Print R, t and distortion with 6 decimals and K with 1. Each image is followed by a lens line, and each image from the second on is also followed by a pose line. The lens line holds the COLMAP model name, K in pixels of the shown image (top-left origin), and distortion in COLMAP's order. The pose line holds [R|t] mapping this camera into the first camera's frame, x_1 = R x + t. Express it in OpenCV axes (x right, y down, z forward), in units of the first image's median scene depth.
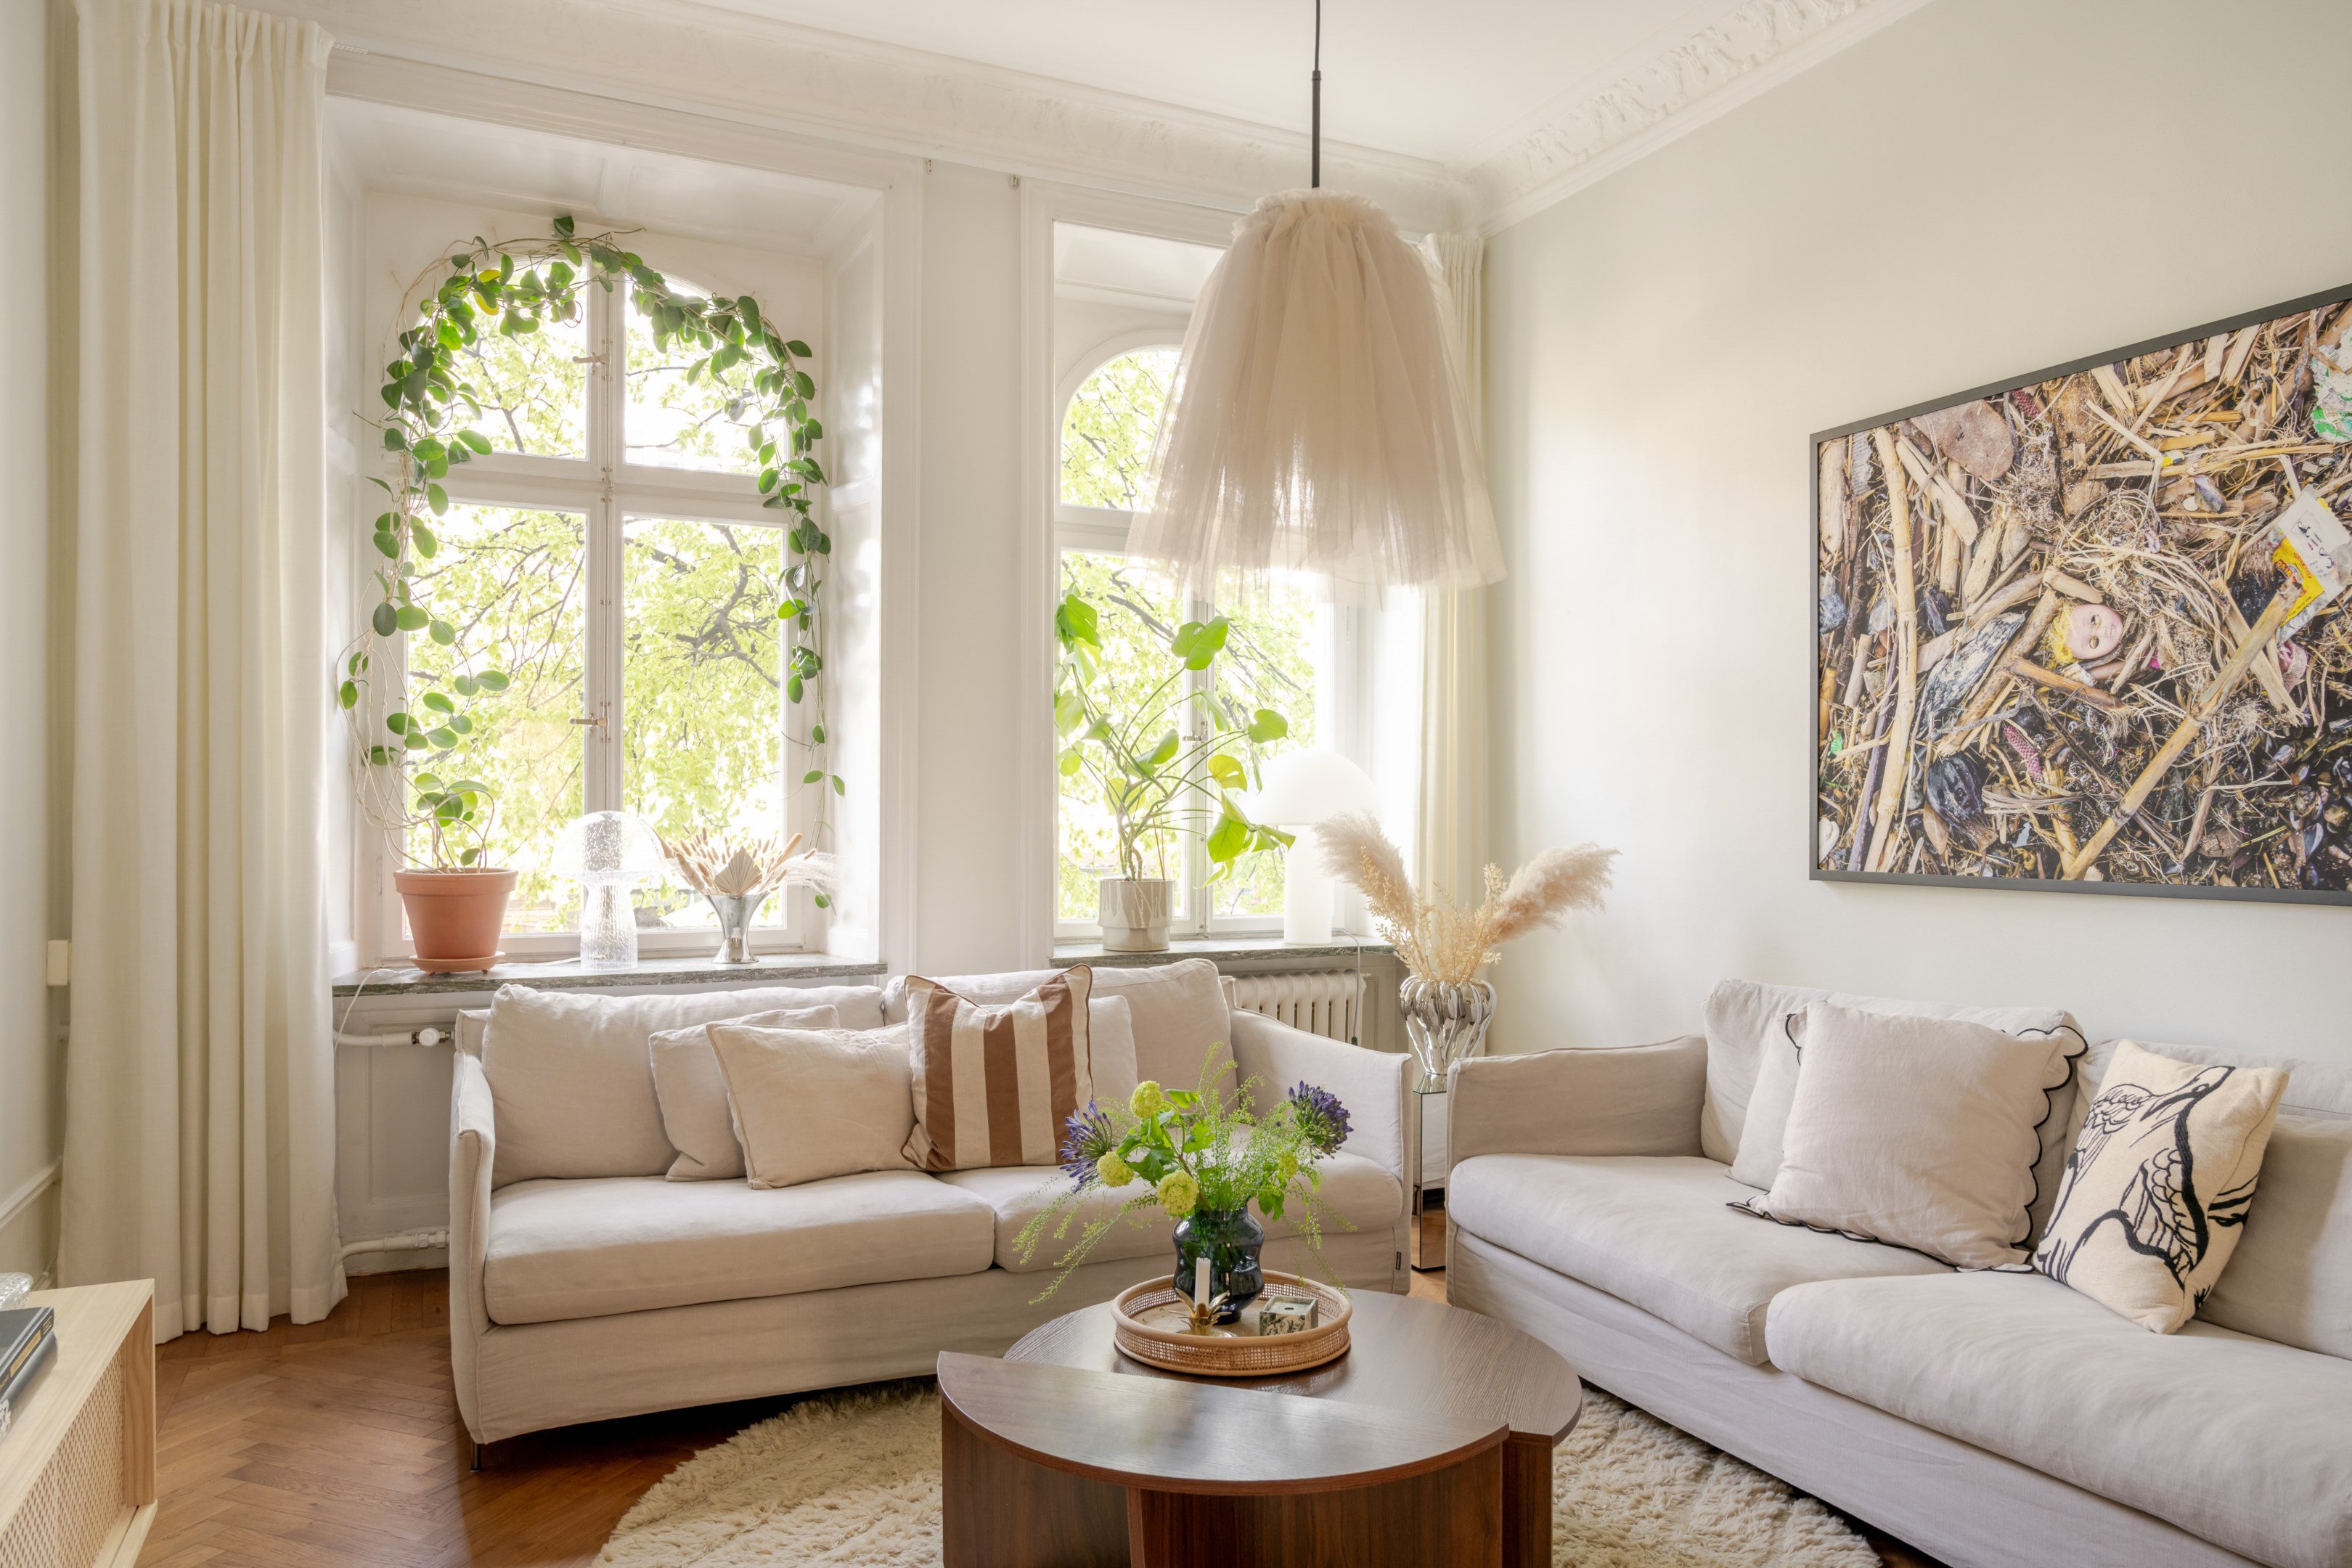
lens RADIAL K [[1626.0, 0, 1172.1], [0, 1626.0, 818.9], [0, 0, 1]] dist [-0.000023, -0.000096]
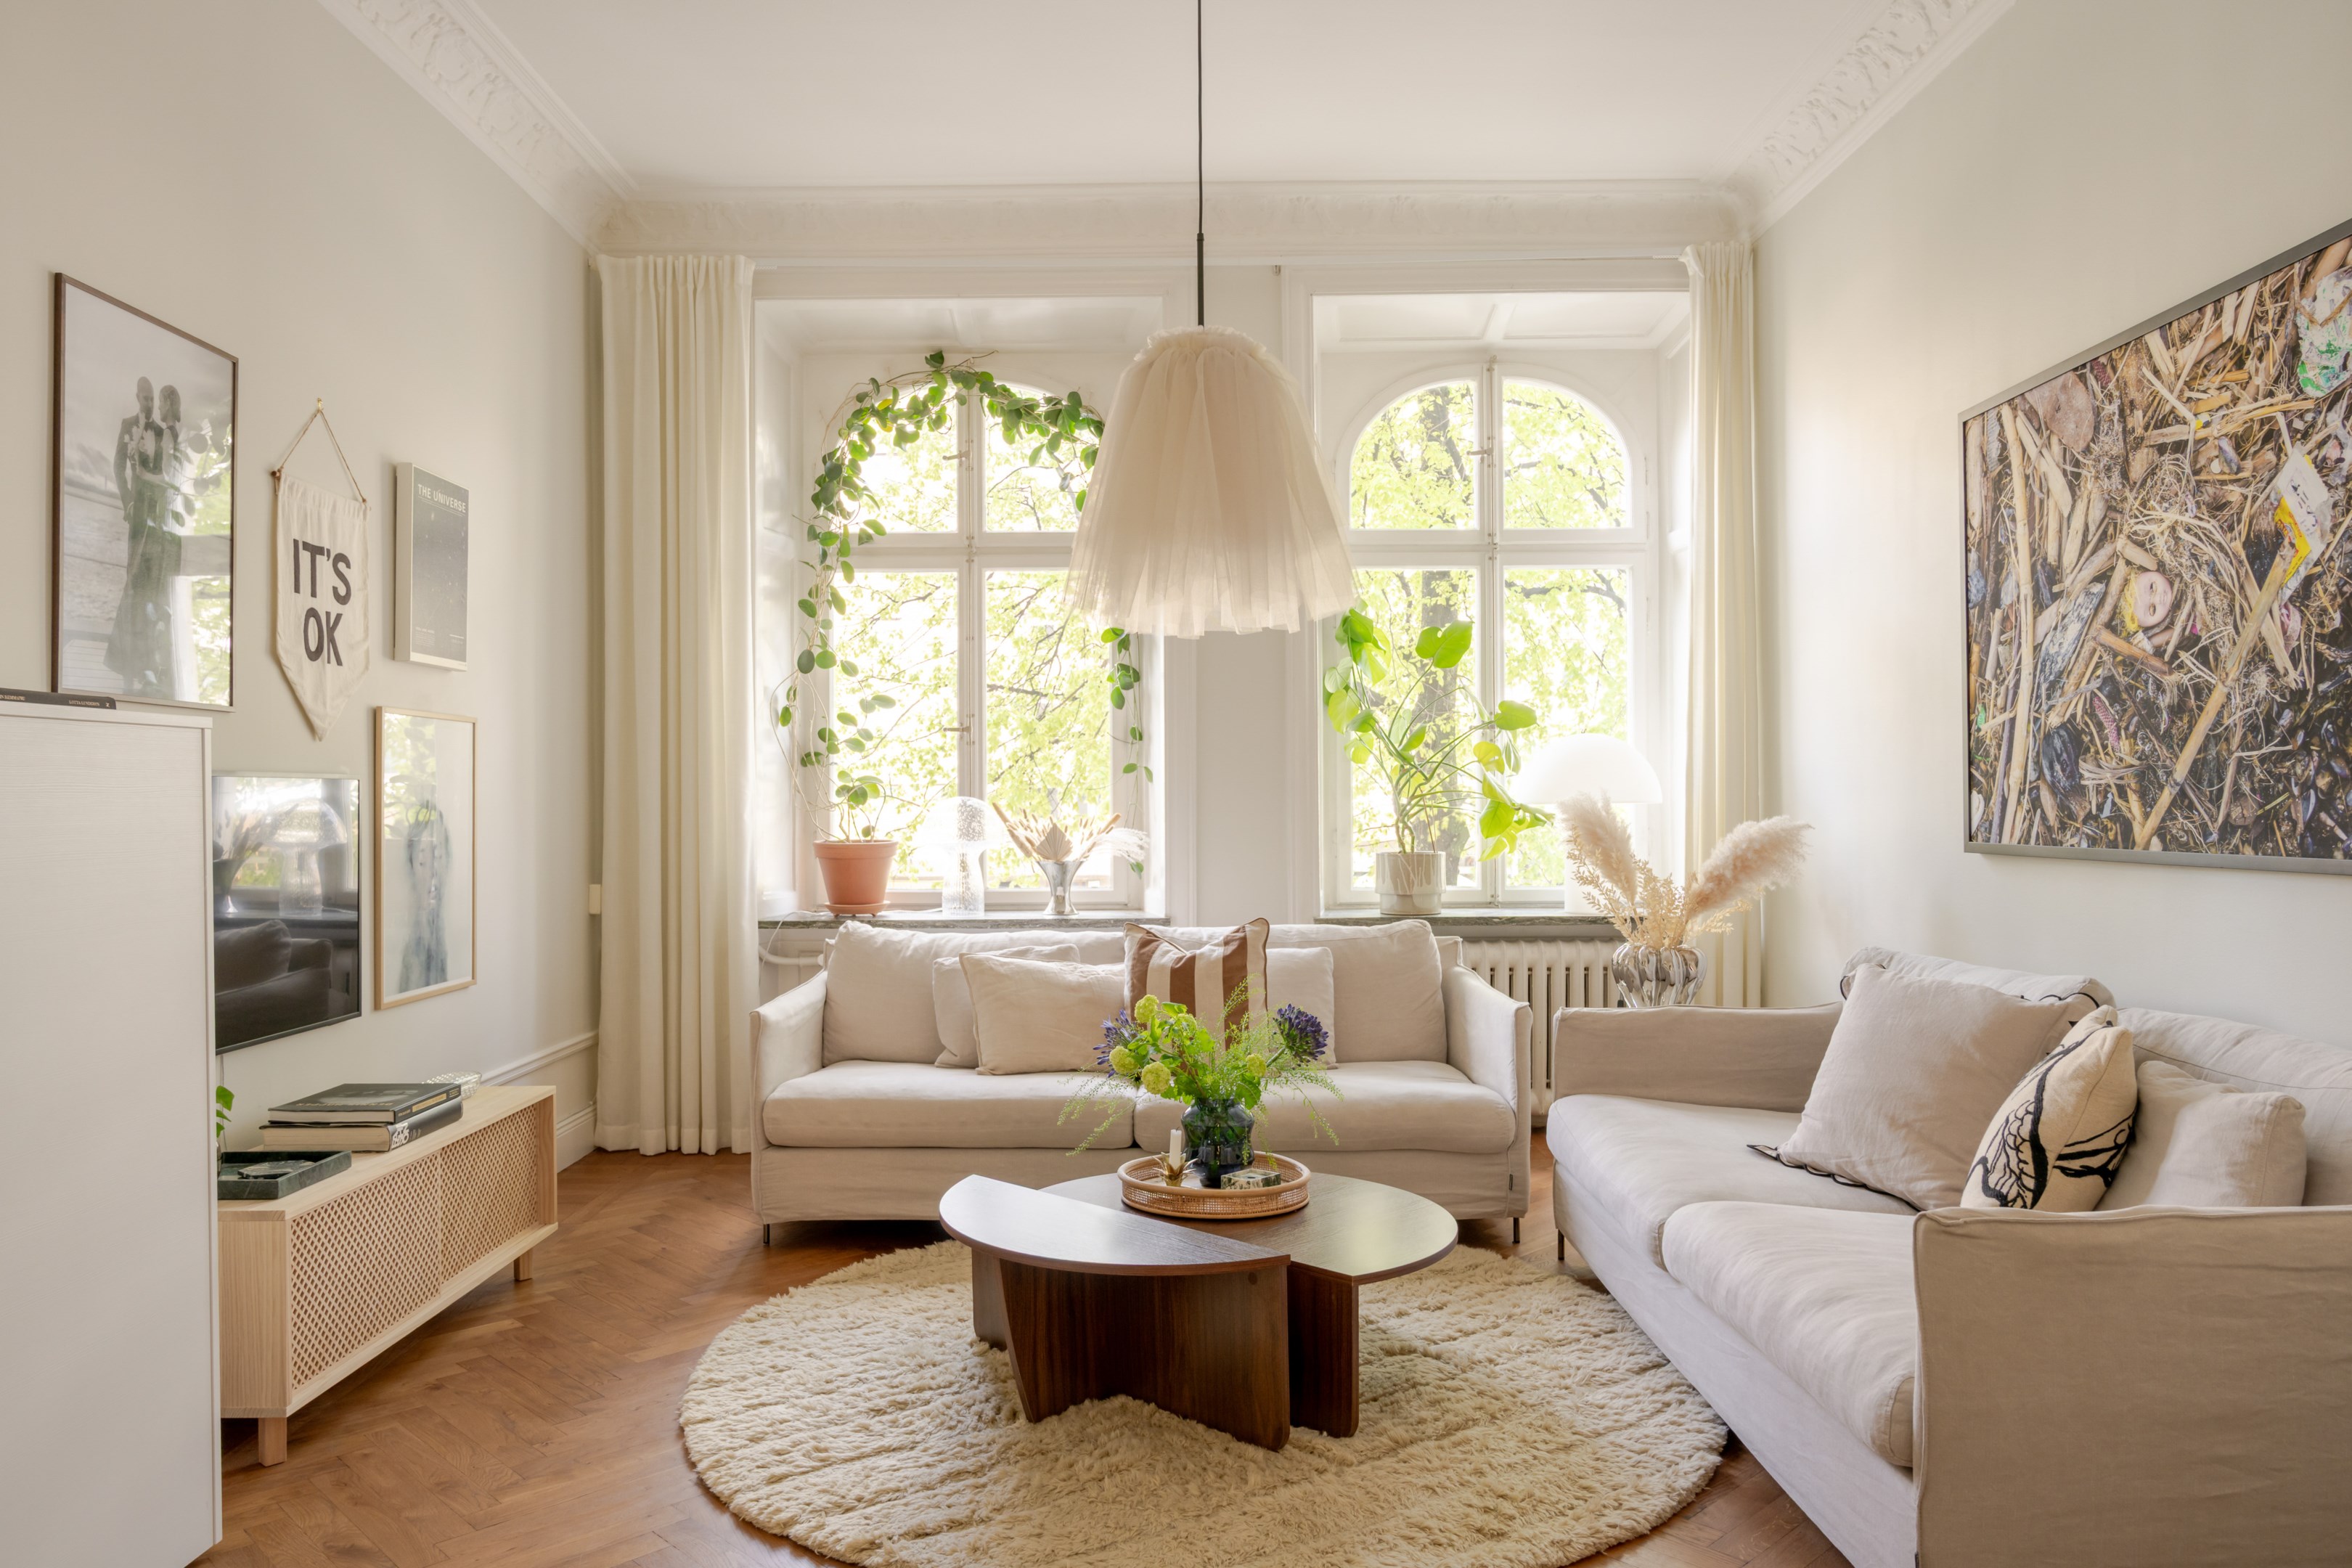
lens RADIAL K [[1595.1, 0, 1147.2], [0, 1595.1, 787.9], [0, 0, 1]] dist [-0.001921, 0.002362]
pose [[0.904735, -0.012682, -0.425786, 0.450382], [0.007467, 0.999875, -0.013915, 0.009328], [0.425909, 0.009410, 0.904717, -0.146096]]
